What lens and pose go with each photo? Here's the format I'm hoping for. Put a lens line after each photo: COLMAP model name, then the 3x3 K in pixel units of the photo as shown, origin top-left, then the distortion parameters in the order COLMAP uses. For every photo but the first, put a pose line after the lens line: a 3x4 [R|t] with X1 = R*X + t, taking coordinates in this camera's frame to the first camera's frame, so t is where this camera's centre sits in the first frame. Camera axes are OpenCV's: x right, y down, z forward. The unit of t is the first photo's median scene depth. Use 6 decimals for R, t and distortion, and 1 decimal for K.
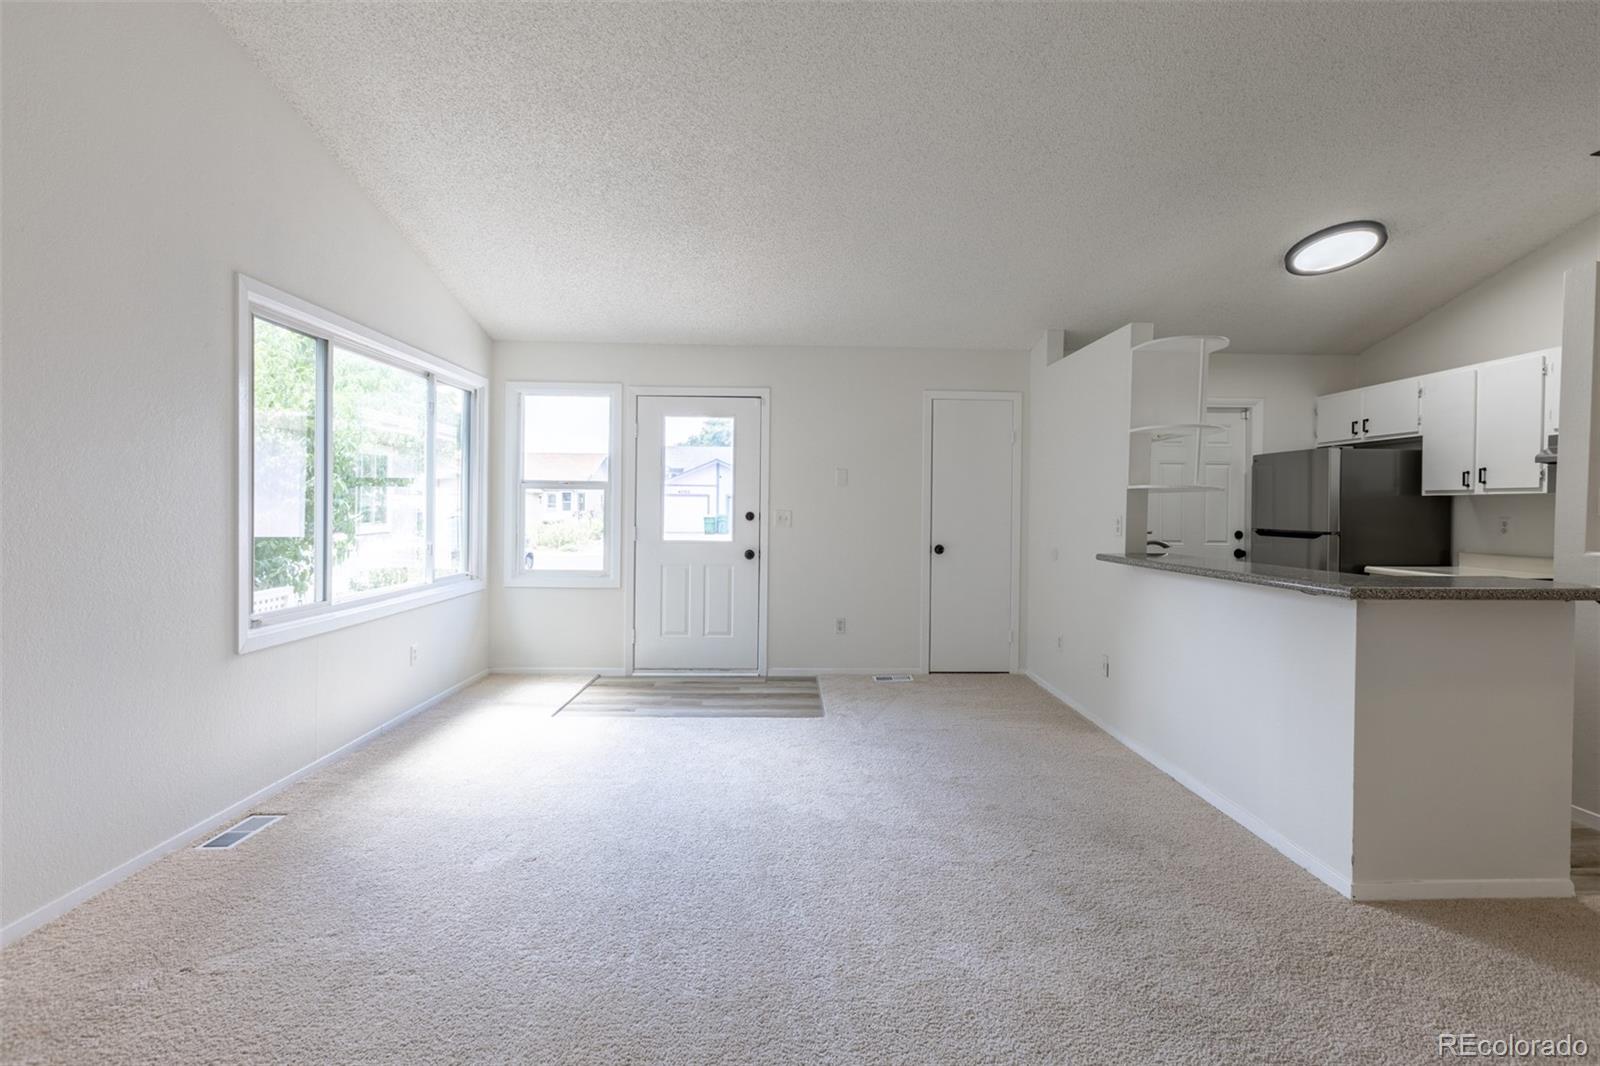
lens RADIAL K [[716.5, 0, 815.9], [0, 716.5, 514.3], [0, 0, 1]] dist [-0.001199, -0.000628]
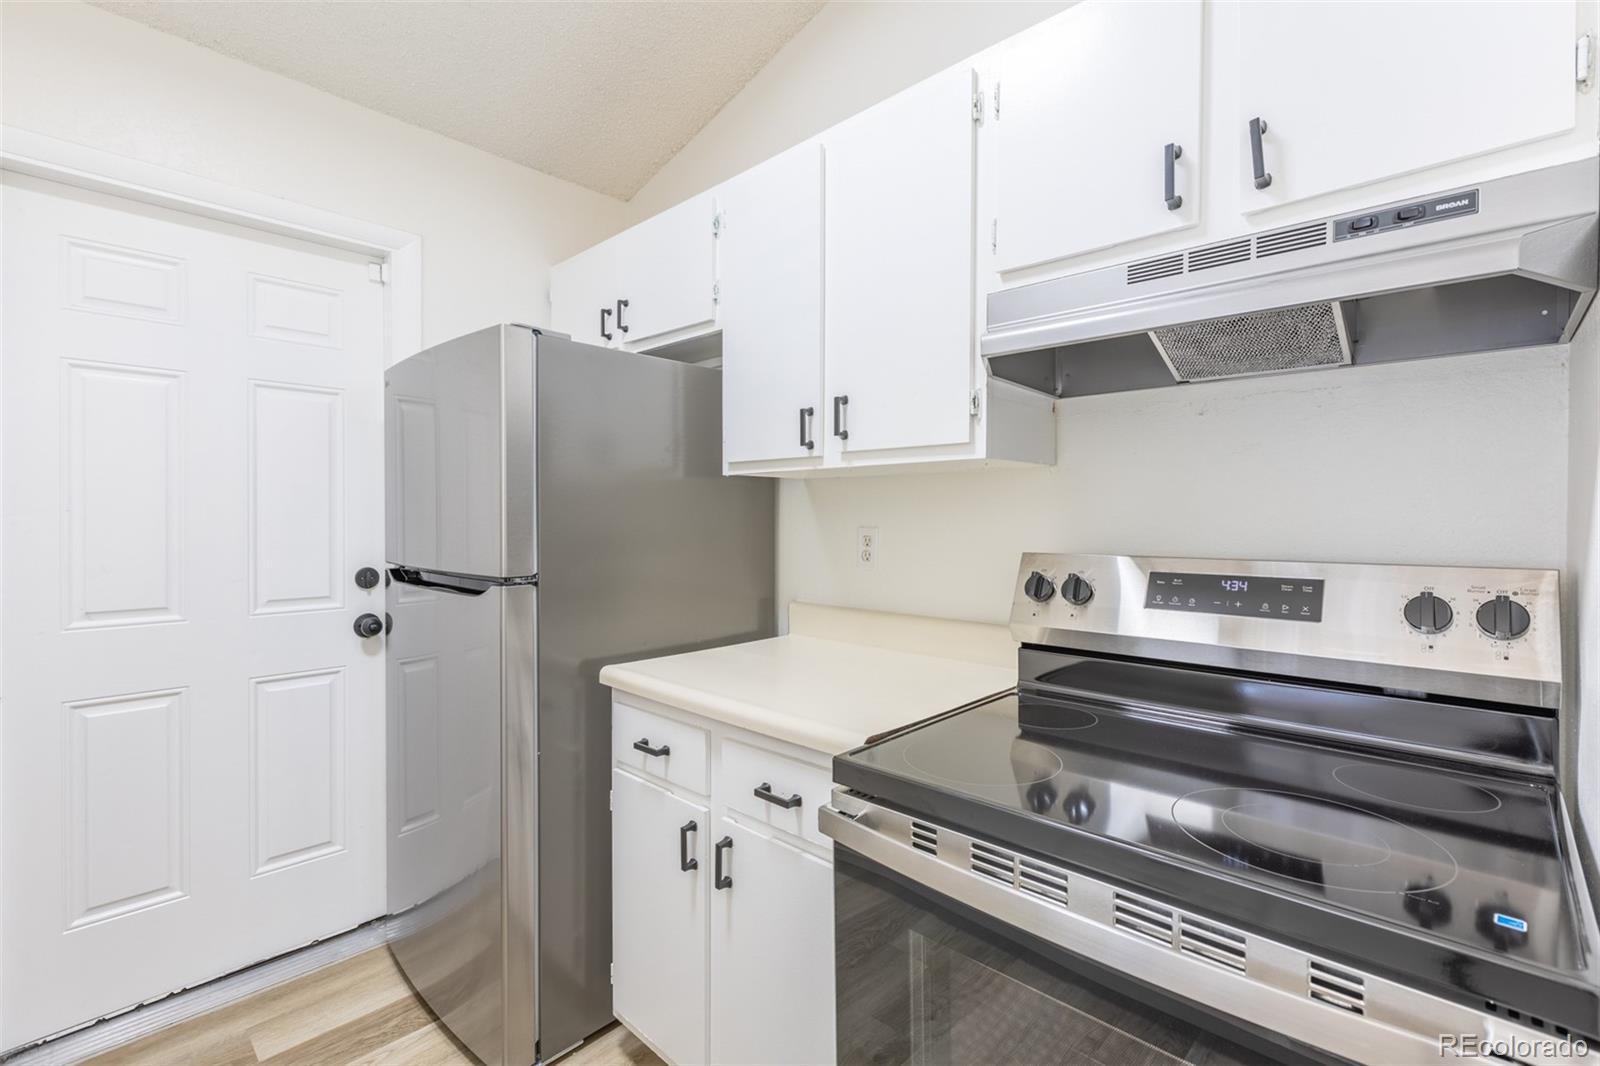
lens RADIAL K [[713.6, 0, 801.7], [0, 713.6, 521.0], [0, 0, 1]] dist [0.000525, 0.000078]
pose [[0.711477, -0.013630, 0.702577, 0.585205], [0.013376, 0.999893, 0.005853, -0.001703], [-0.702582, 0.005233, 0.711583, 0.670380]]
